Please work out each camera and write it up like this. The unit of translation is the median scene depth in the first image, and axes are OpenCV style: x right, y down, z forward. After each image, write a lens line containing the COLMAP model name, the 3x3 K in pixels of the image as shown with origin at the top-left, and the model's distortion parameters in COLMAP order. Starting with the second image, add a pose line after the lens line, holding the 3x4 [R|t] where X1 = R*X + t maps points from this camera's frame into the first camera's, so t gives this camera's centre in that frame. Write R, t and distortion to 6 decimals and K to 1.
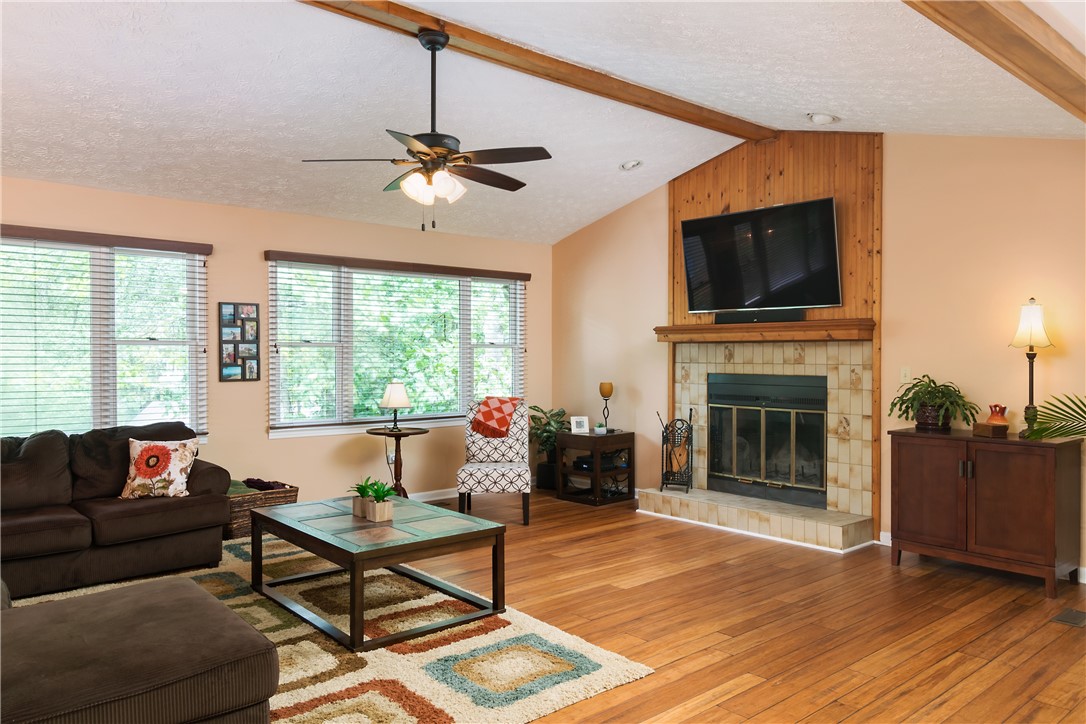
lens RADIAL K [[781.8, 0, 543.0], [0, 781.8, 362.0], [0, 0, 1]] dist [0.001862, 0.000632]
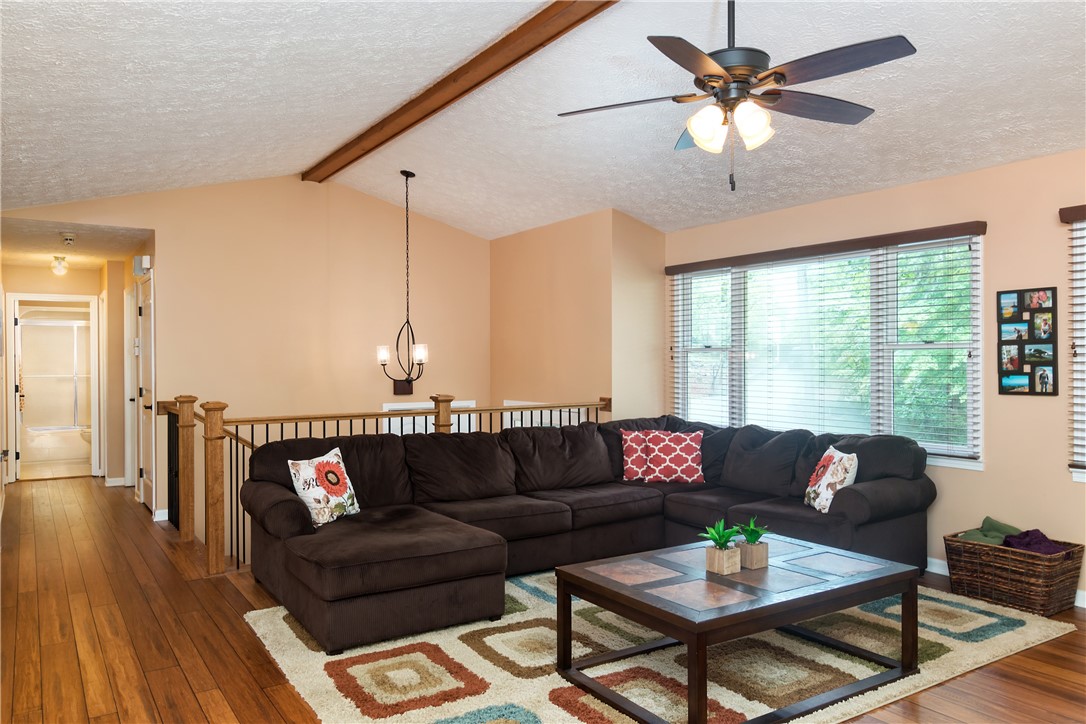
lens RADIAL K [[781.8, 0, 543.0], [0, 781.8, 362.0], [0, 0, 1]] dist [0.001862, 0.000632]
pose [[-0.158947, -0.001688, -0.987286, 0.420388], [-0.003837, 0.999992, -0.001092, -0.004101], [0.987280, 0.003615, -0.158953, 0.670134]]
